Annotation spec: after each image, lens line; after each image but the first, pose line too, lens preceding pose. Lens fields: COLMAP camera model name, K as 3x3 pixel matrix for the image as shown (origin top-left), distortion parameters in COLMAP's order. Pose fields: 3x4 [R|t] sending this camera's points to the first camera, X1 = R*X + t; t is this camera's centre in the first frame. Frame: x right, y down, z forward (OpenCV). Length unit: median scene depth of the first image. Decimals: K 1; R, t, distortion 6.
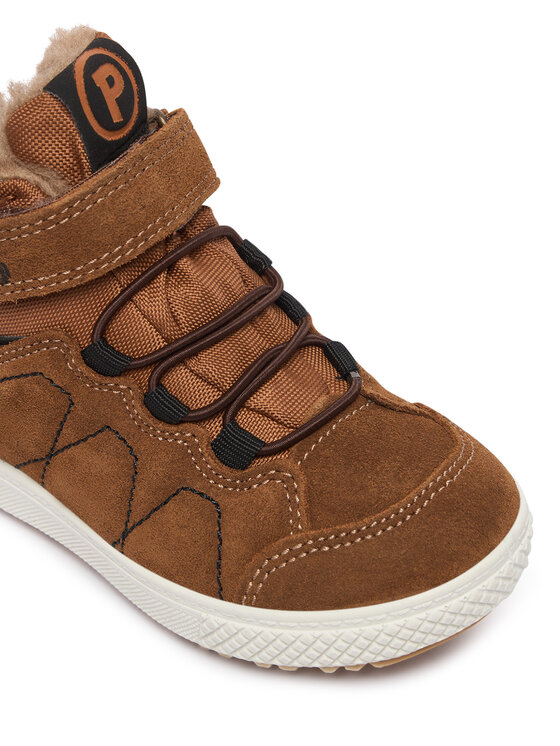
lens RADIAL K [[1713.3, 0, 280.0], [0, 1713.3, 373.0], [0, 0, 1]] dist [-0.102218, -0.316836]
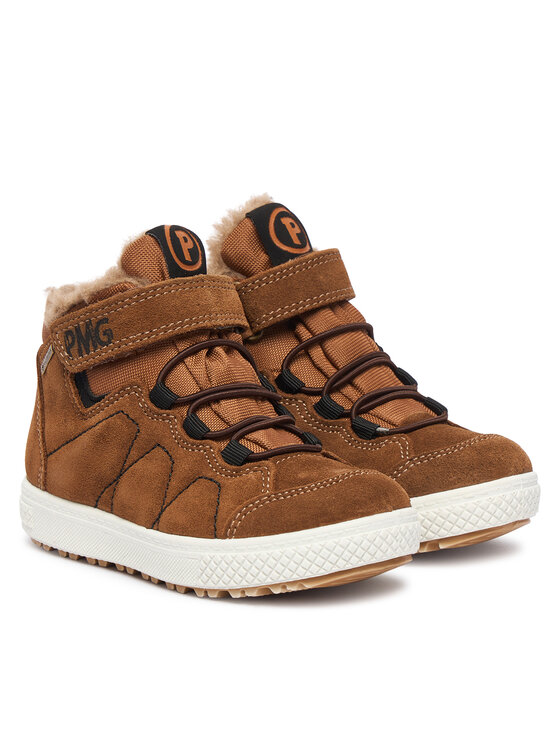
lens RADIAL K [[2004.0, 0, 280.0], [0, 2004.0, 373.0], [0, 0, 1]] dist [0.012307, 0.007041]
pose [[0.993114, 0.079970, -0.085618, 0.172748], [-0.108380, 0.904628, -0.412193, 0.752509], [0.044489, 0.418633, 0.907065, -0.750485]]
